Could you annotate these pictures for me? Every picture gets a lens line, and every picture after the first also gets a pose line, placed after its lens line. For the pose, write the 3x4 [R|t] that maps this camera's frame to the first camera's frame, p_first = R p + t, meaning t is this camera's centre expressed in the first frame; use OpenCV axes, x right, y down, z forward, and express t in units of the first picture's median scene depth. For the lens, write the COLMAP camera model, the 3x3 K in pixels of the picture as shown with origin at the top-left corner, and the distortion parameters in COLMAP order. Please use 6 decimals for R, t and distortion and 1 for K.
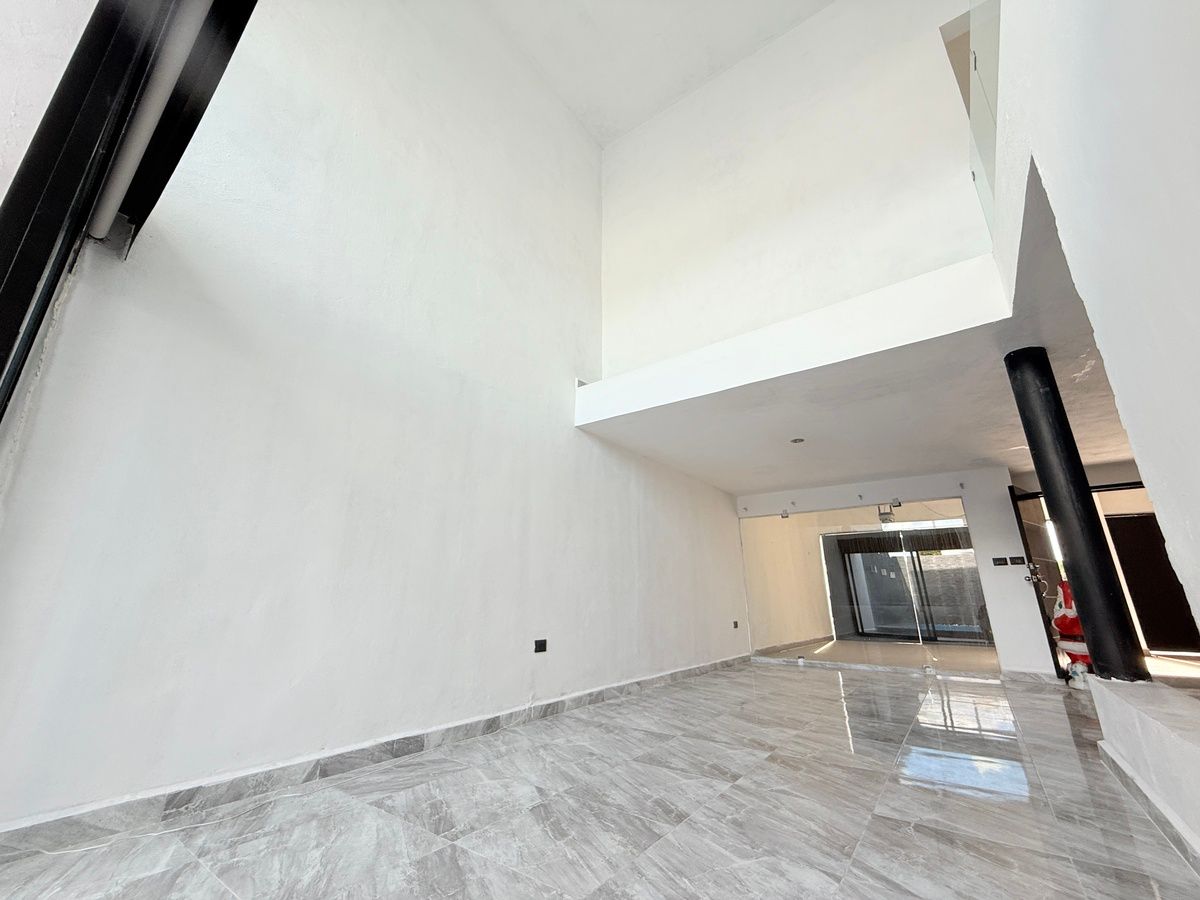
lens RADIAL K [[477.3, 0, 597.3], [0, 477.3, 450.9], [0, 0, 1]] dist [-0.001210, 0.000487]
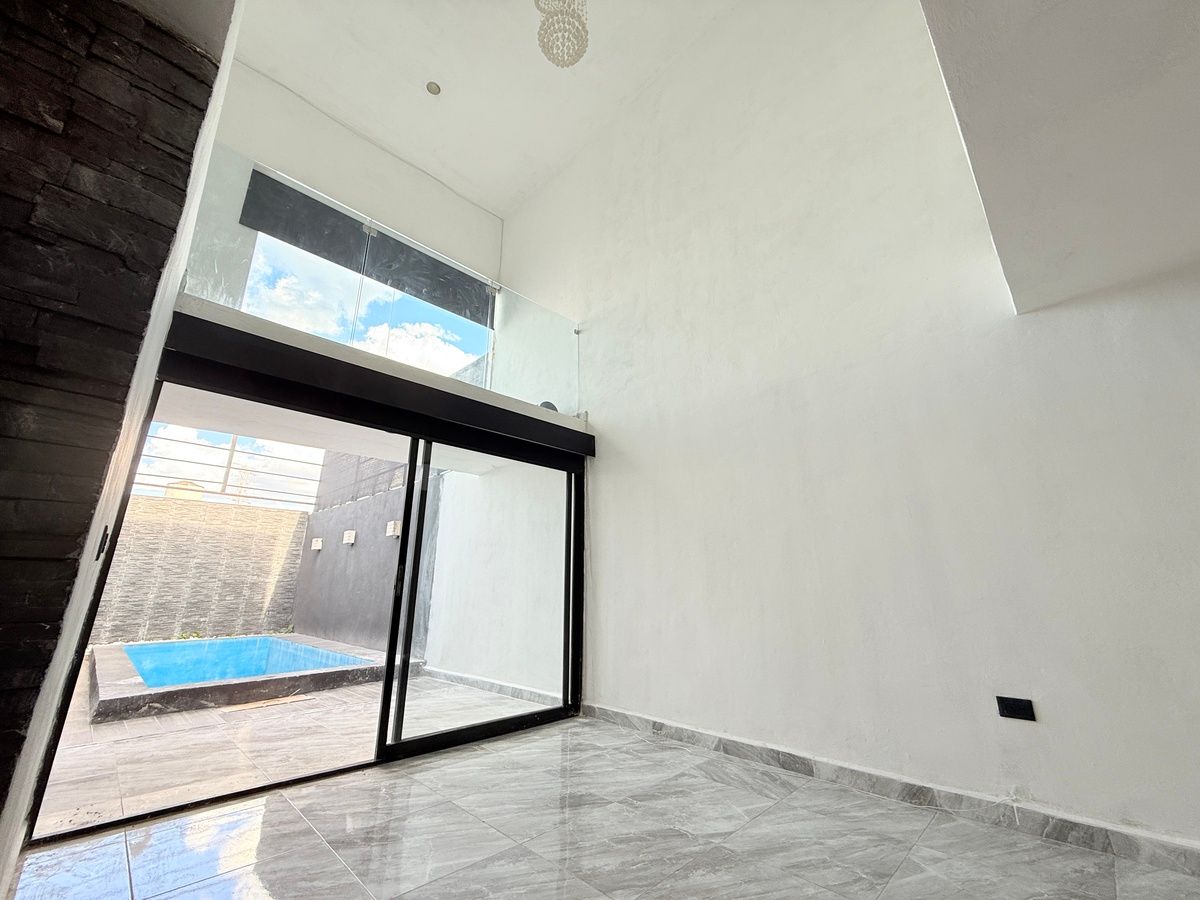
lens RADIAL K [[477.3, 0, 594.6], [0, 477.3, 449.2], [0, 0, 1]] dist [-0.001210, 0.000487]
pose [[-0.145162, -0.280486, -0.948818, 0.842699], [0.296286, 0.902645, -0.312165, 0.194717], [0.944004, -0.326436, -0.047925, 0.858265]]
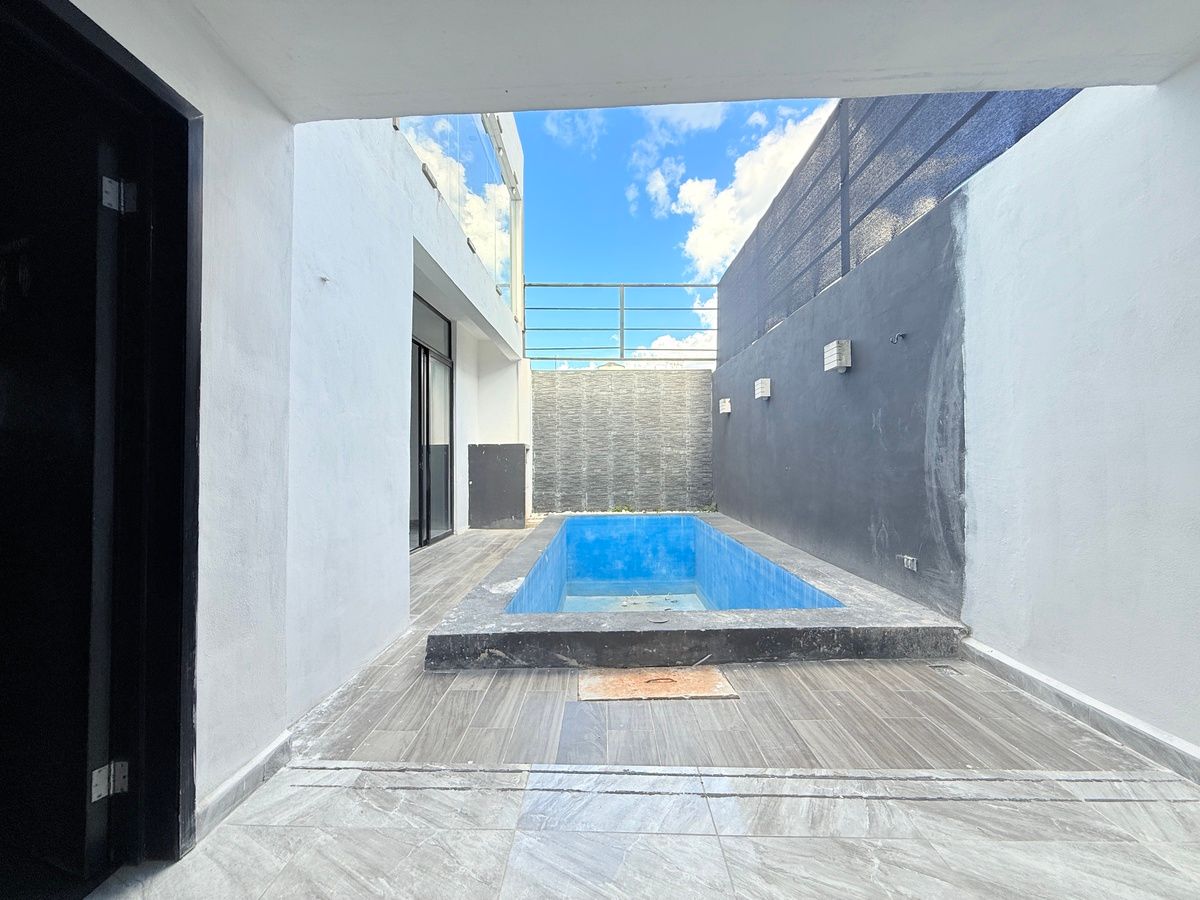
lens RADIAL K [[477.3, 0, 594.6], [0, 477.3, 451.5], [0, 0, 1]] dist [-0.001210, 0.000487]
pose [[-0.820616, -0.008435, -0.571418, -0.263116], [0.173462, 0.949041, -0.263119, -0.055308], [0.544518, -0.315039, -0.777335, 0.134384]]
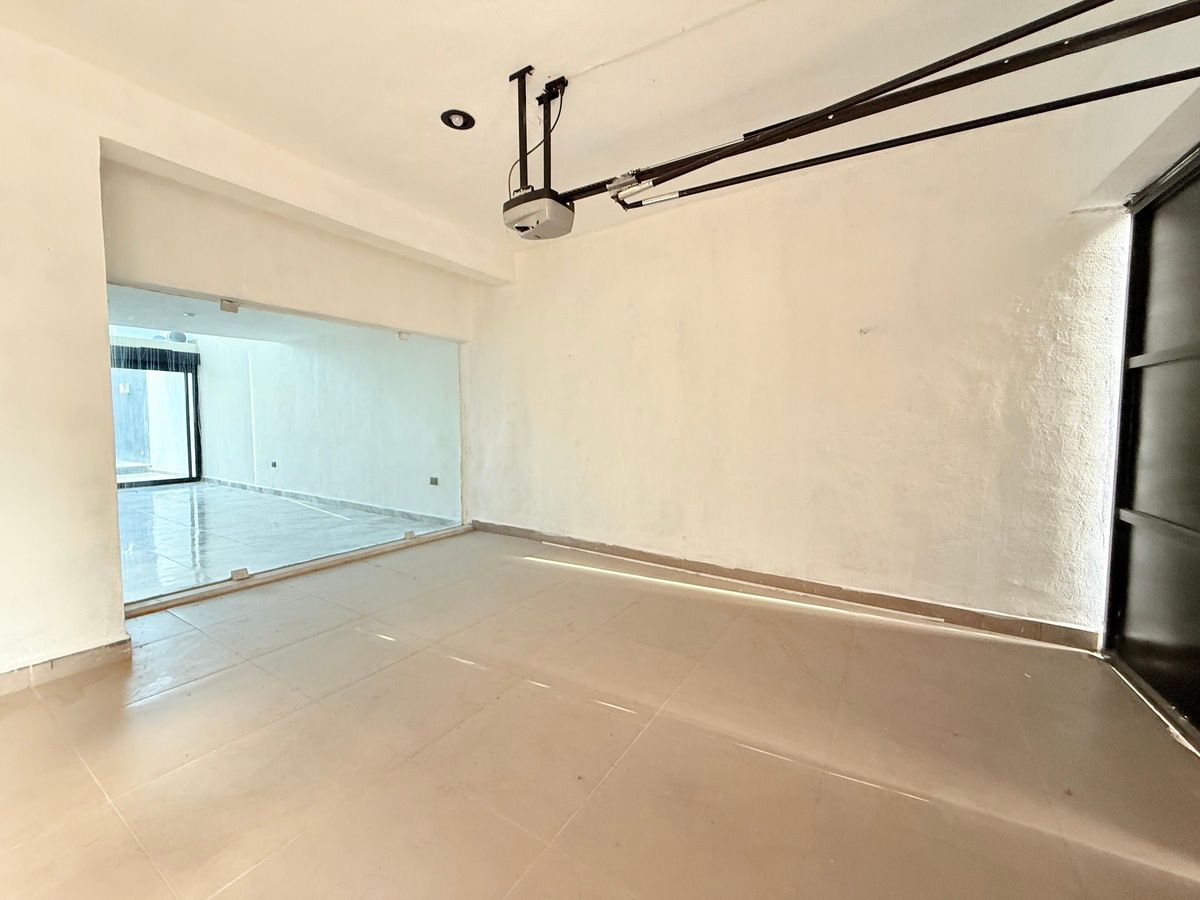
lens RADIAL K [[477.3, 0, 597.2], [0, 477.3, 451.9], [0, 0, 1]] dist [-0.001210, 0.000487]
pose [[0.074776, 0.060905, -0.995339, 2.824787], [0.289614, 0.953784, 0.080120, 0.815739], [0.954218, -0.294255, 0.053681, 3.072587]]
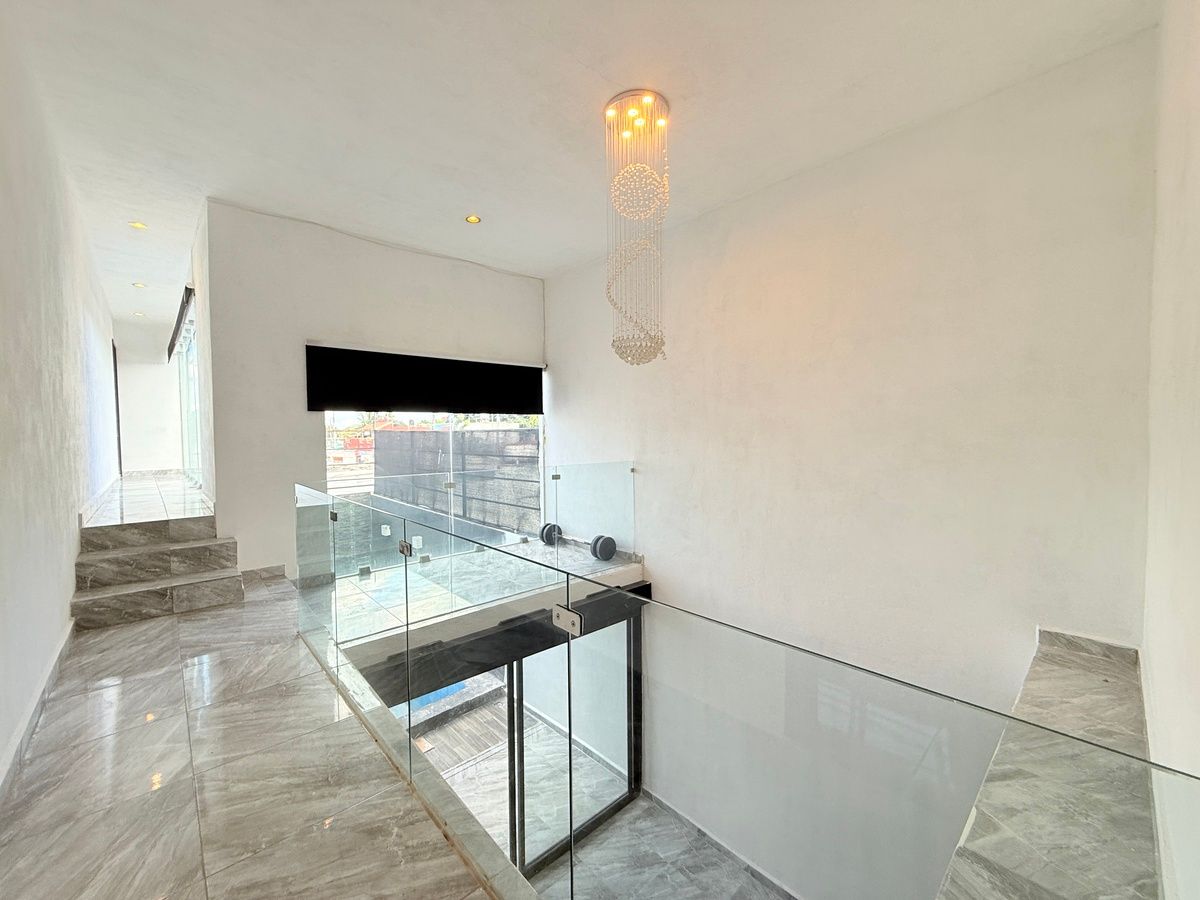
lens RADIAL K [[477.3, 0, 595.8], [0, 477.3, 448.3], [0, 0, 1]] dist [-0.001210, 0.000487]
pose [[-0.186838, 0.032304, -0.981859, 1.149995], [0.302525, 0.952781, -0.026221, -0.917083], [0.934650, -0.301936, -0.187789, 1.110562]]
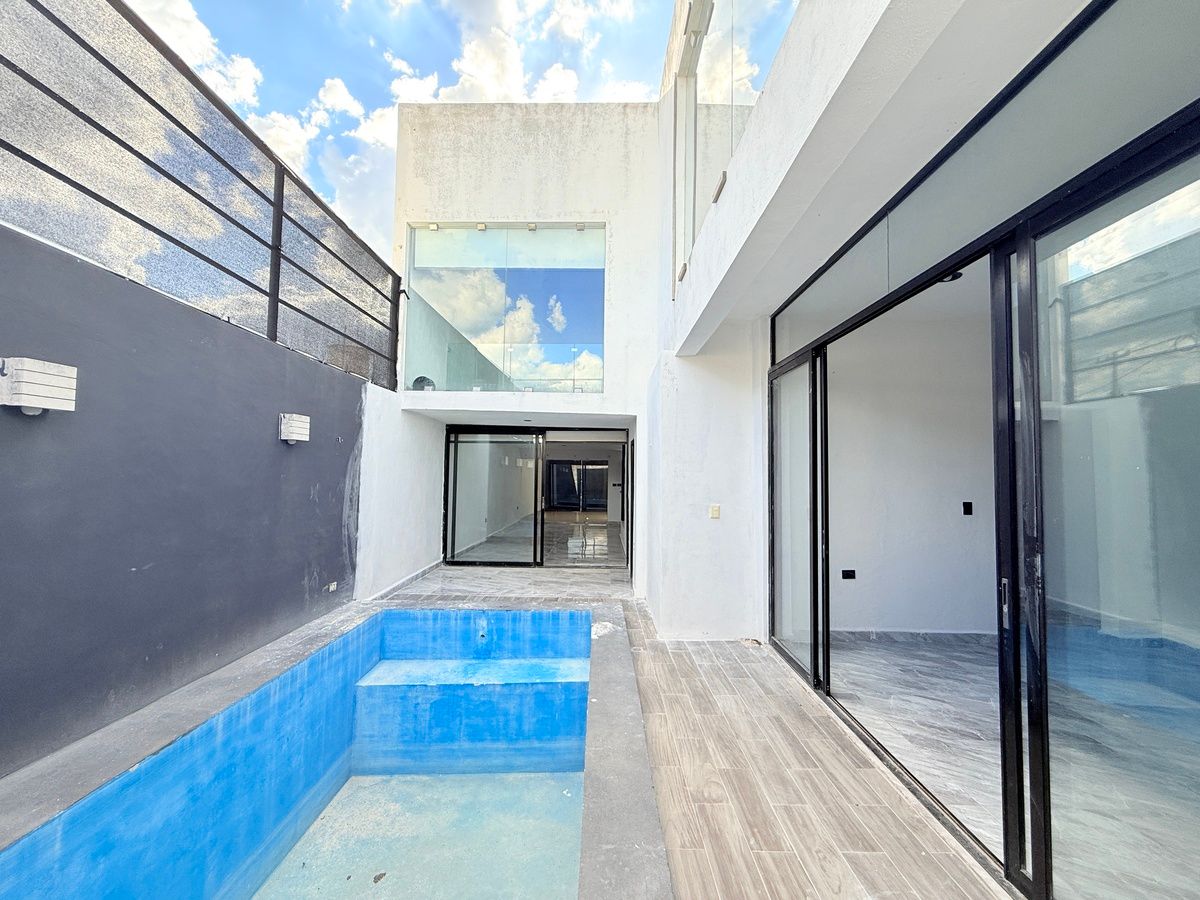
lens RADIAL K [[477.3, 0, 595.0], [0, 477.3, 447.9], [0, 0, 1]] dist [-0.001210, 0.000487]
pose [[0.812748, 0.042398, 0.581071, -1.787591], [-0.184735, 0.964639, 0.188004, -0.974782], [-0.552552, -0.260144, 0.791841, -2.213564]]
